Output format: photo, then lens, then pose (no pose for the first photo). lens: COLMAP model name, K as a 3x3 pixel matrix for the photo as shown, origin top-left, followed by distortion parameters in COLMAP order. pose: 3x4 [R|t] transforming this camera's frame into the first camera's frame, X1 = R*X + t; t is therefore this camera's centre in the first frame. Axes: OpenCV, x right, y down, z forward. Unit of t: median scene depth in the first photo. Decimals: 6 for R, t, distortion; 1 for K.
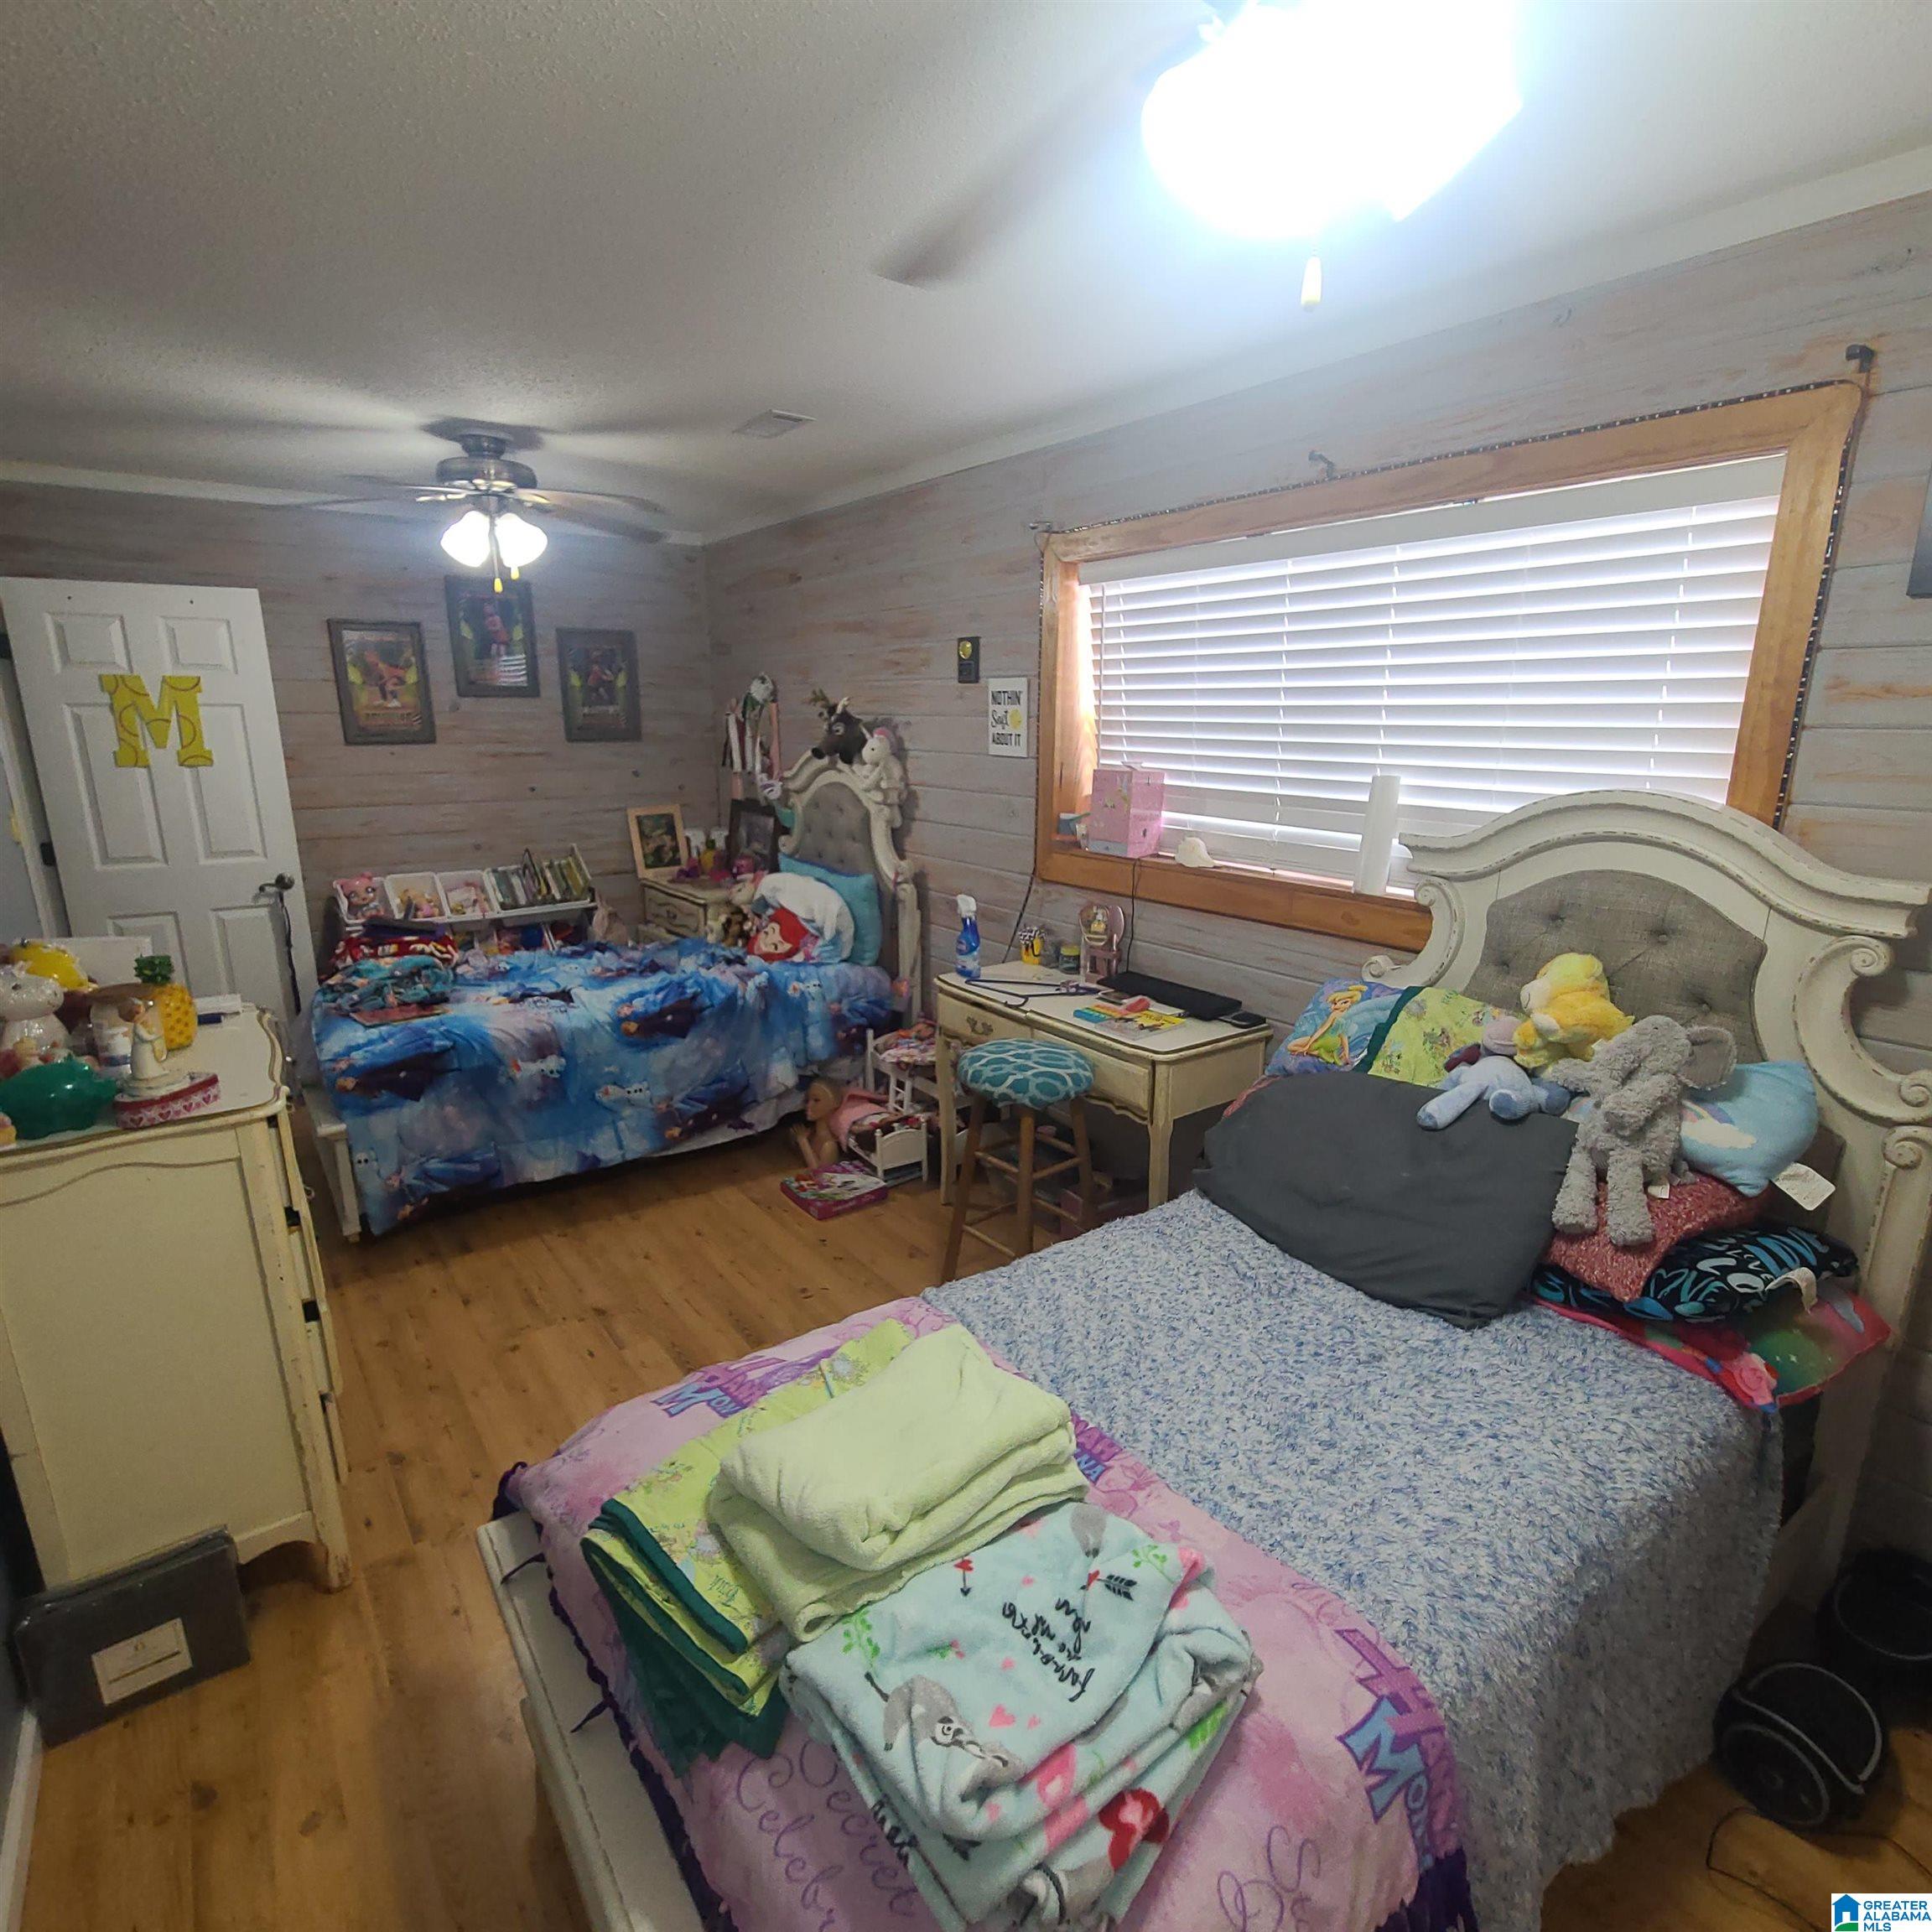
lens RADIAL K [[1054.7, 0, 963.6], [0, 1054.7, 976.6], [0, 0, 1]] dist [-0.001366, -0.001494]
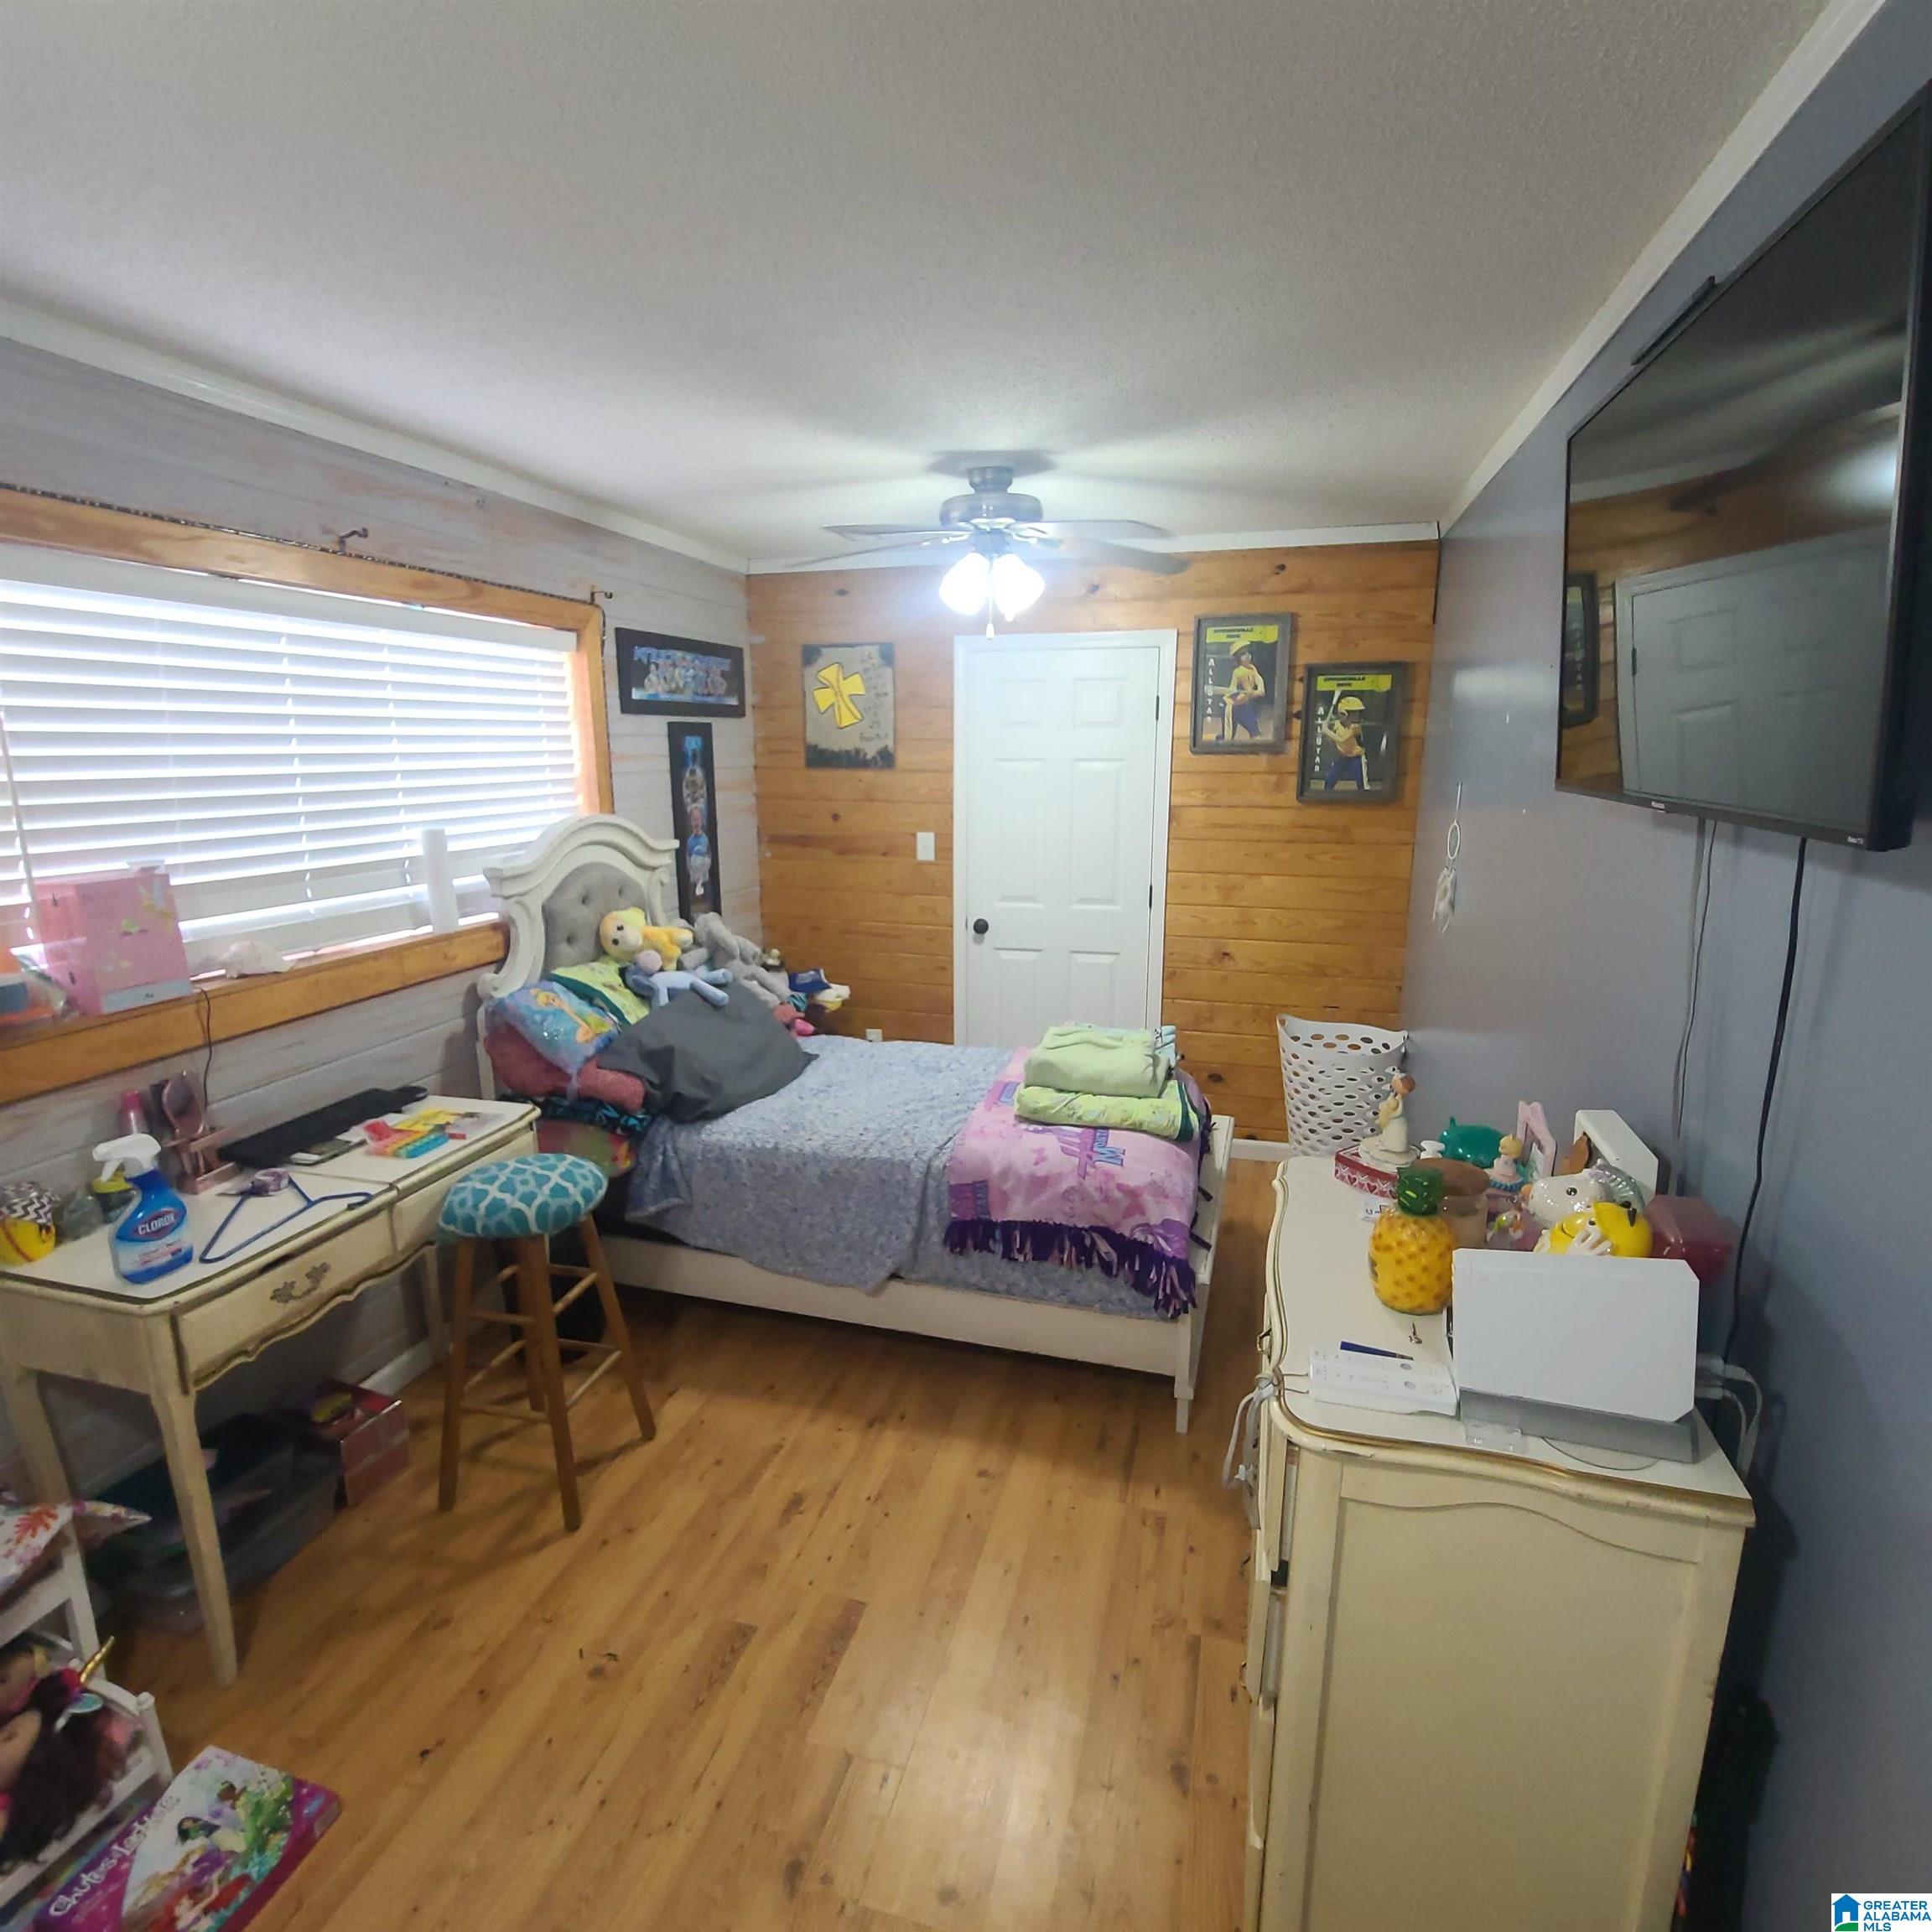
lens RADIAL K [[1054.7, 0, 963.6], [0, 1054.7, 976.6], [0, 0, 1]] dist [-0.001366, -0.001494]
pose [[-0.609078, -0.169412, 0.774806, -0.777964], [0.200784, 0.912160, 0.357282, -0.302597], [-0.767274, 0.373181, -0.521561, 1.085542]]
